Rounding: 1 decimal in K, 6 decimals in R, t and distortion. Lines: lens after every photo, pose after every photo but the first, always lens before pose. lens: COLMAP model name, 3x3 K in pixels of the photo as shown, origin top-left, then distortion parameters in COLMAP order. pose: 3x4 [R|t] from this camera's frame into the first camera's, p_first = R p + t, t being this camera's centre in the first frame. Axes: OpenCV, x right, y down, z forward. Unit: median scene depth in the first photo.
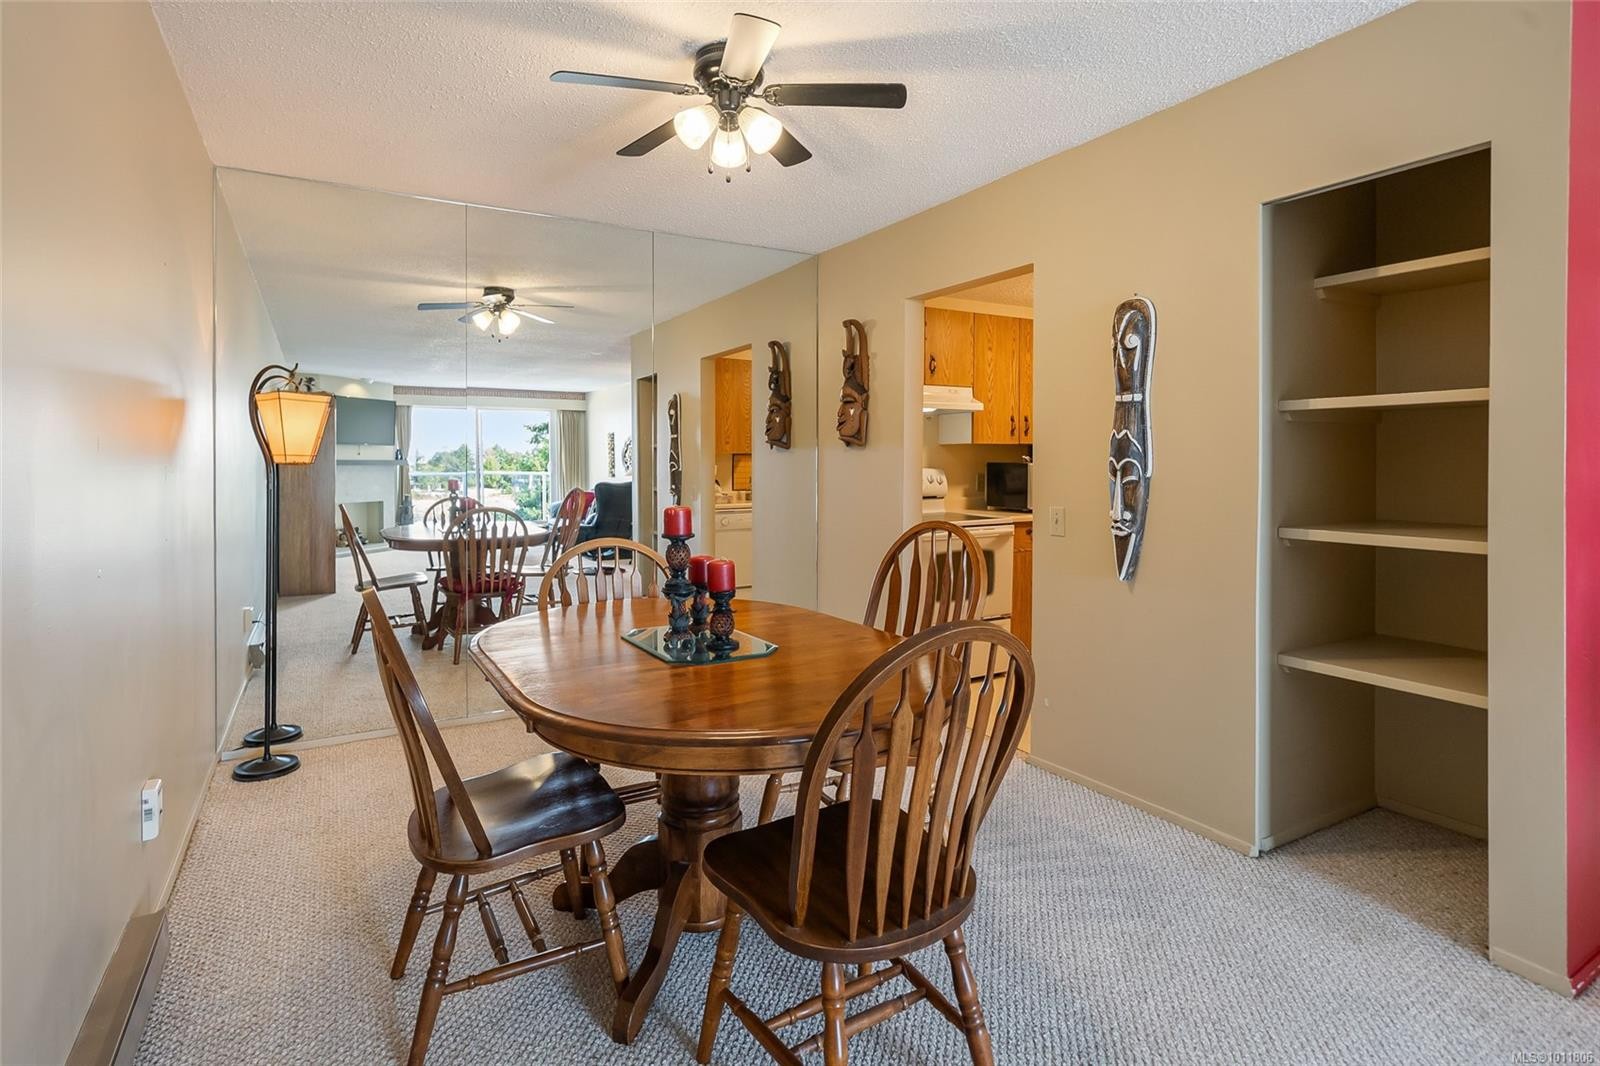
lens RADIAL K [[769.4, 0, 772.7], [0, 769.4, 478.9], [0, 0, 1]] dist [0.003767, -0.001774]
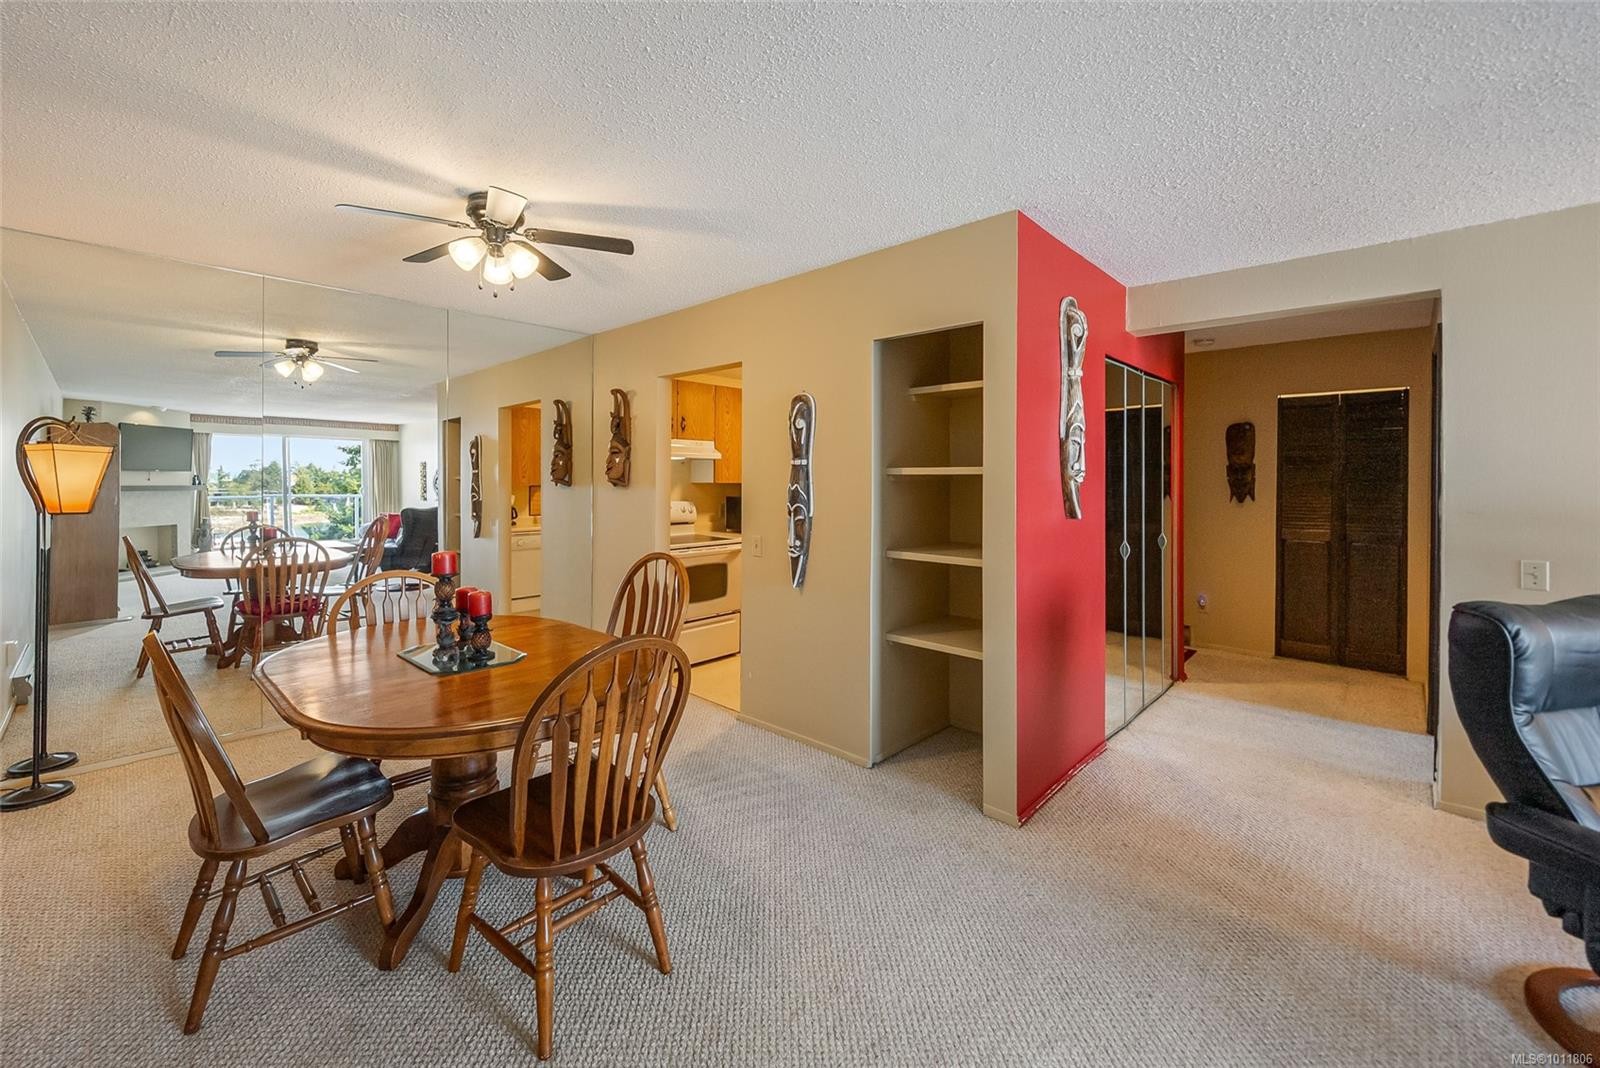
lens RADIAL K [[625.9, 0, 767.7], [0, 625.9, 491.5], [0, 0, 1]] dist [-0.001216, -0.000735]
pose [[0.959351, 0.002587, 0.282204, 0.075571], [-0.000840, 0.999980, -0.006312, -0.044125], [-0.282215, 0.005818, 0.959334, -0.124026]]
